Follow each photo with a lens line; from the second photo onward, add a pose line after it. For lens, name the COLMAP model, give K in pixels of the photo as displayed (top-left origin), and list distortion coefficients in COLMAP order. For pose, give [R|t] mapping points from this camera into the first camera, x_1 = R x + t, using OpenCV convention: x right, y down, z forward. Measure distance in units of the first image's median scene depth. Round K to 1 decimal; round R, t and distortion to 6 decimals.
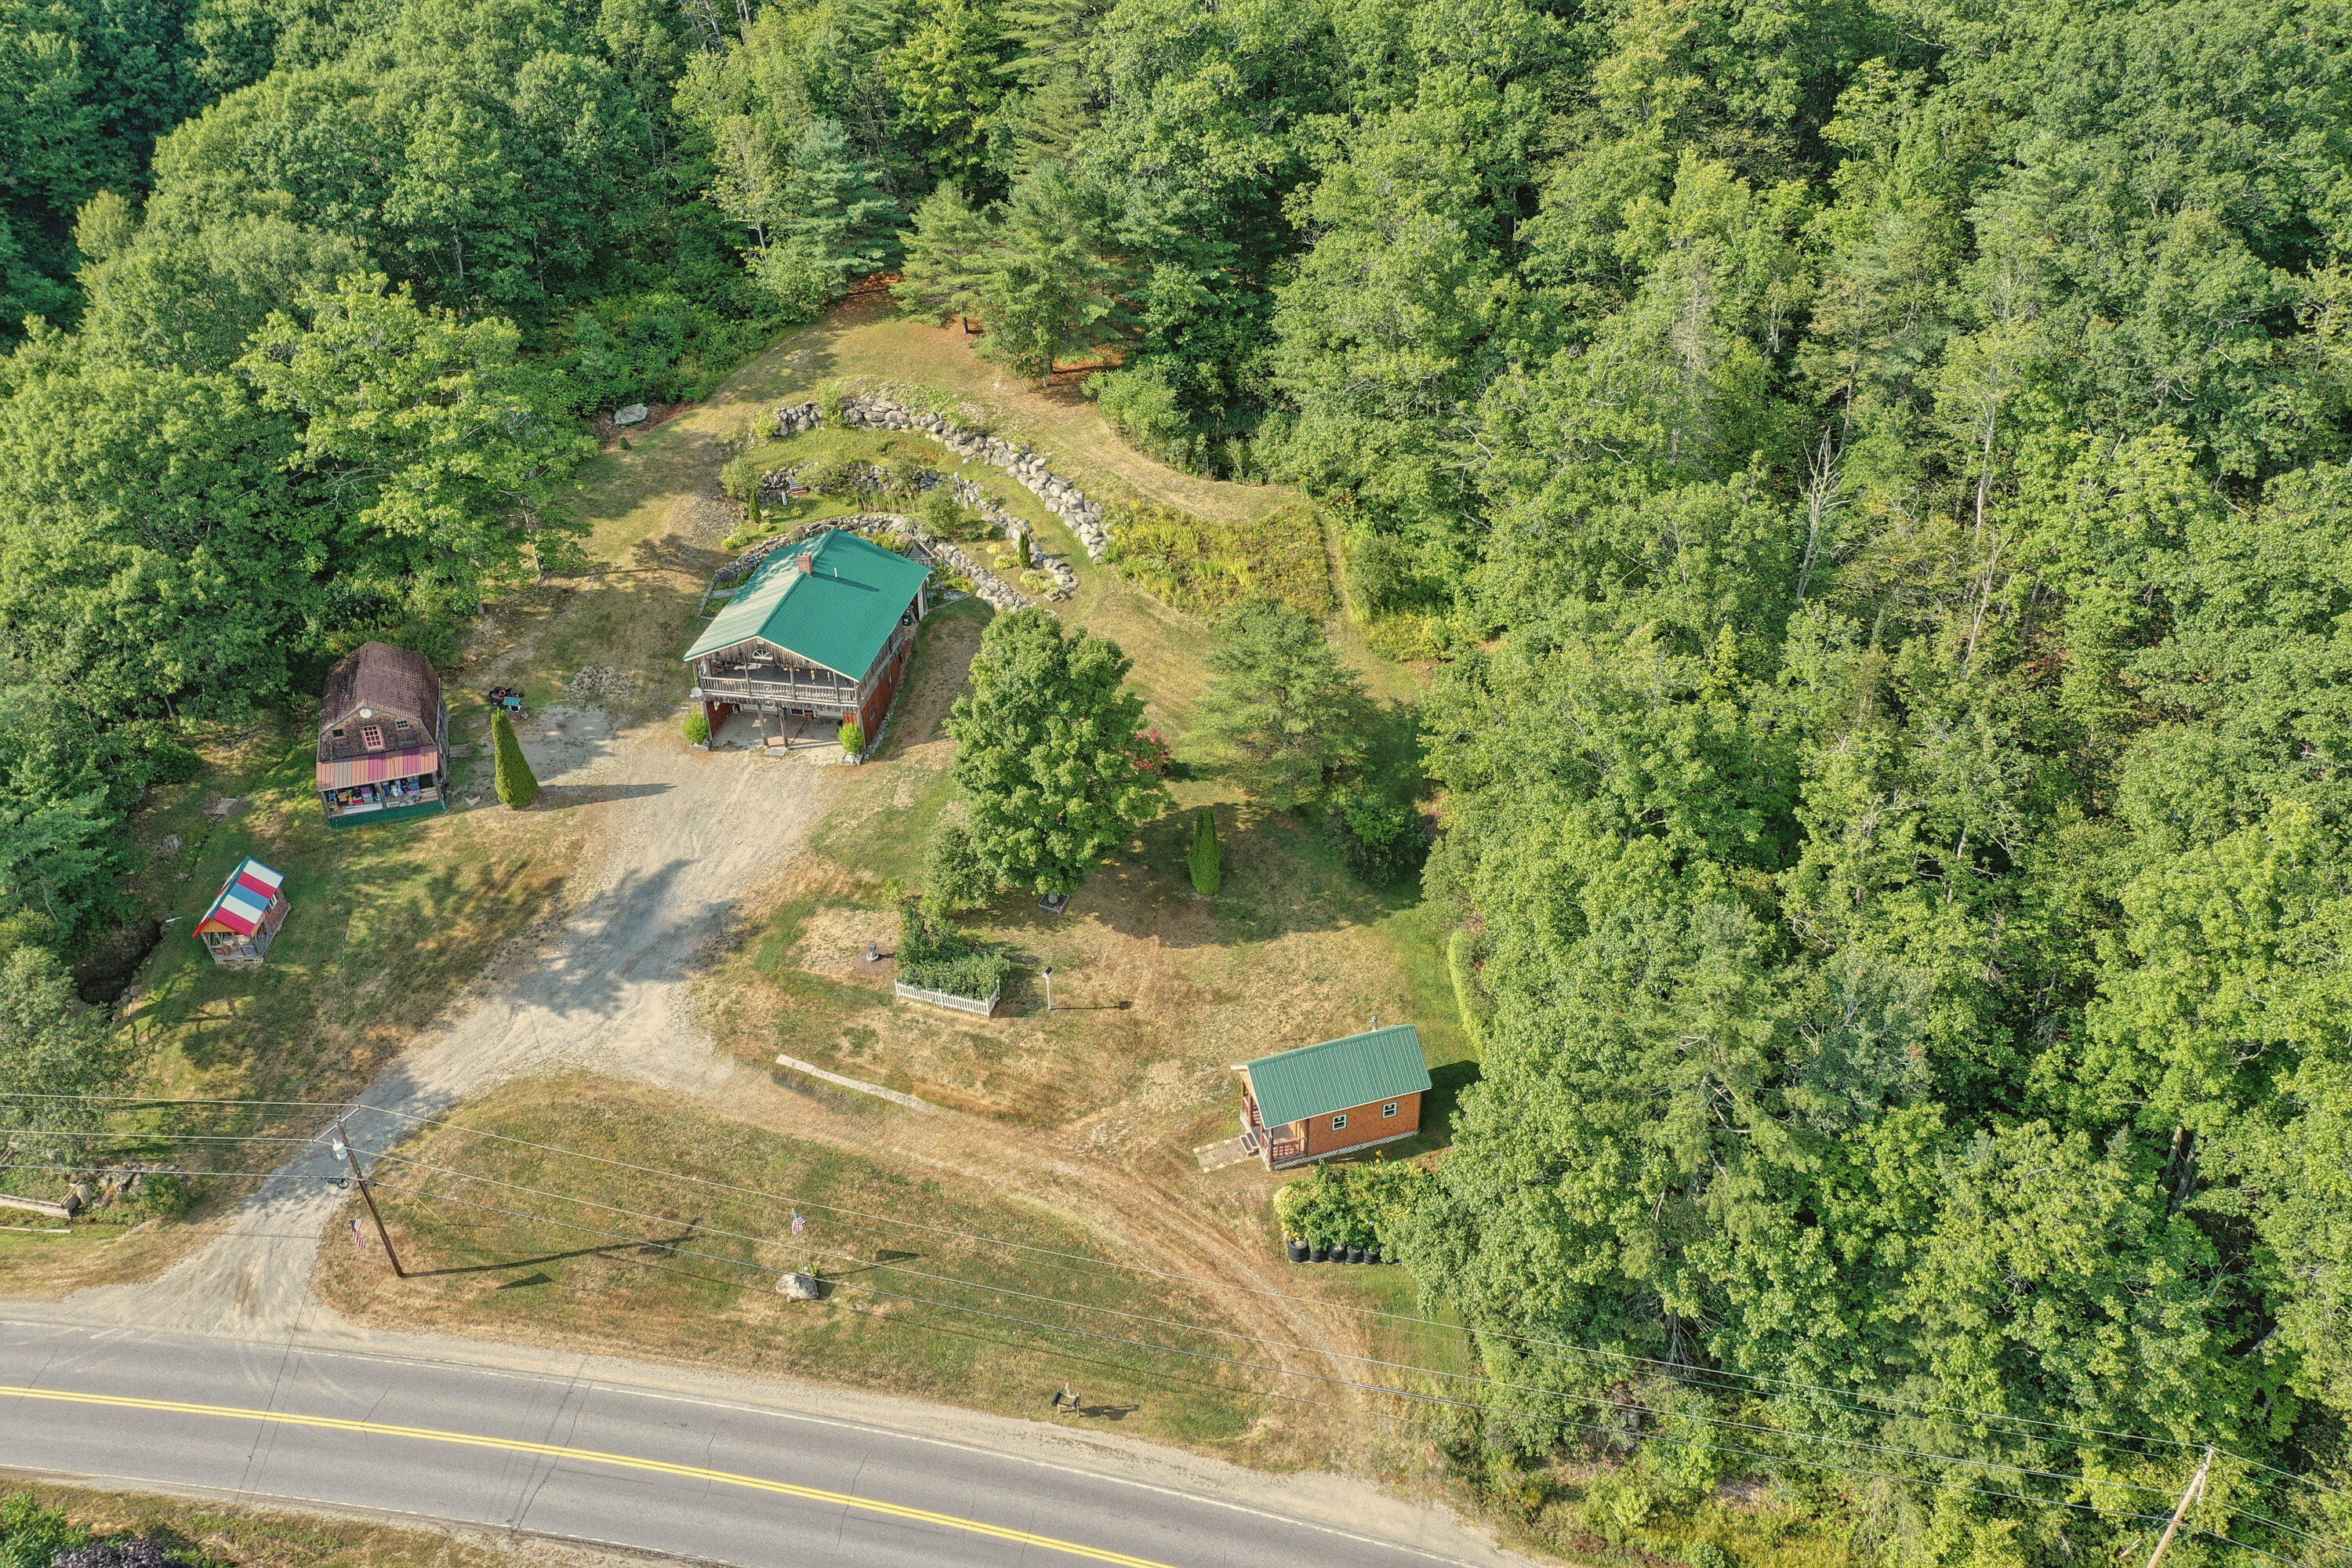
lens RADIAL K [[1850.2, 0, 1171.9], [0, 1850.2, 775.1], [0, 0, 1]] dist [-0.004161, 0.007480]
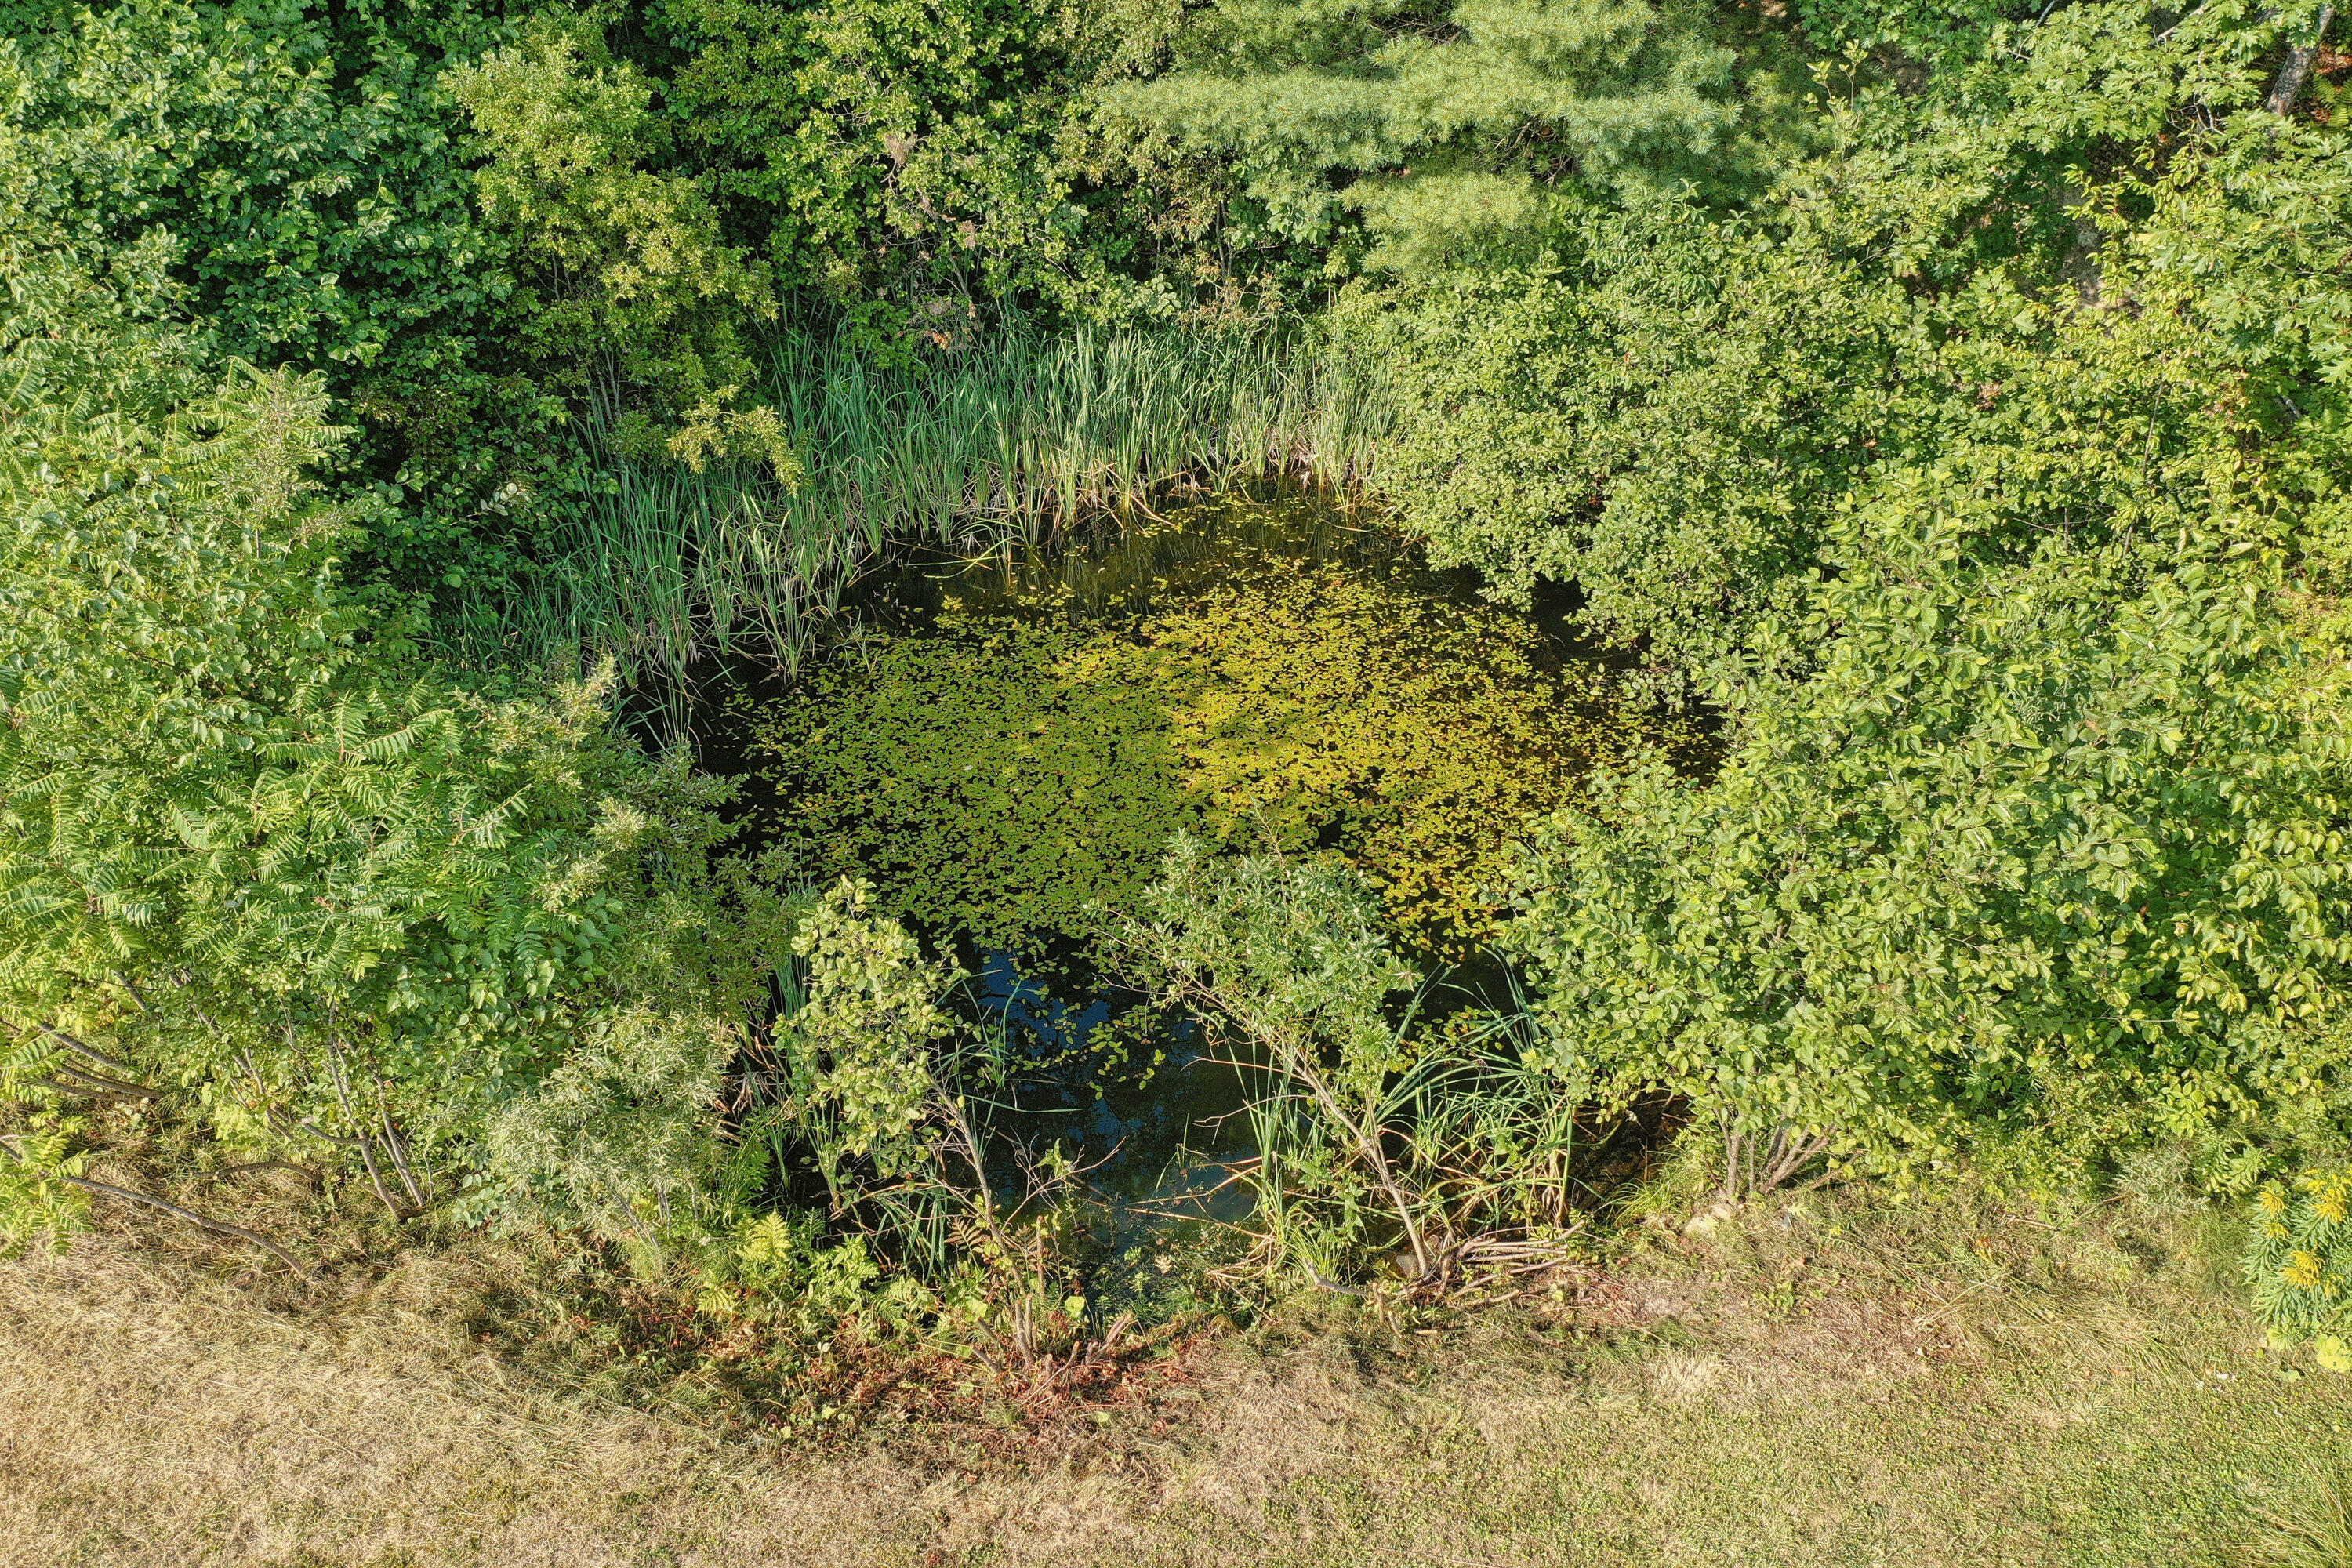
lens RADIAL K [[1850.2, 0, 1181.6], [0, 1850.2, 785.4], [0, 0, 1]] dist [-0.004161, 0.007480]
pose [[0.895585, -0.282276, 0.343873, 0.003105], [0.240490, 0.957440, 0.159603, -0.197752], [-0.374290, -0.060240, 0.925353, 0.922601]]
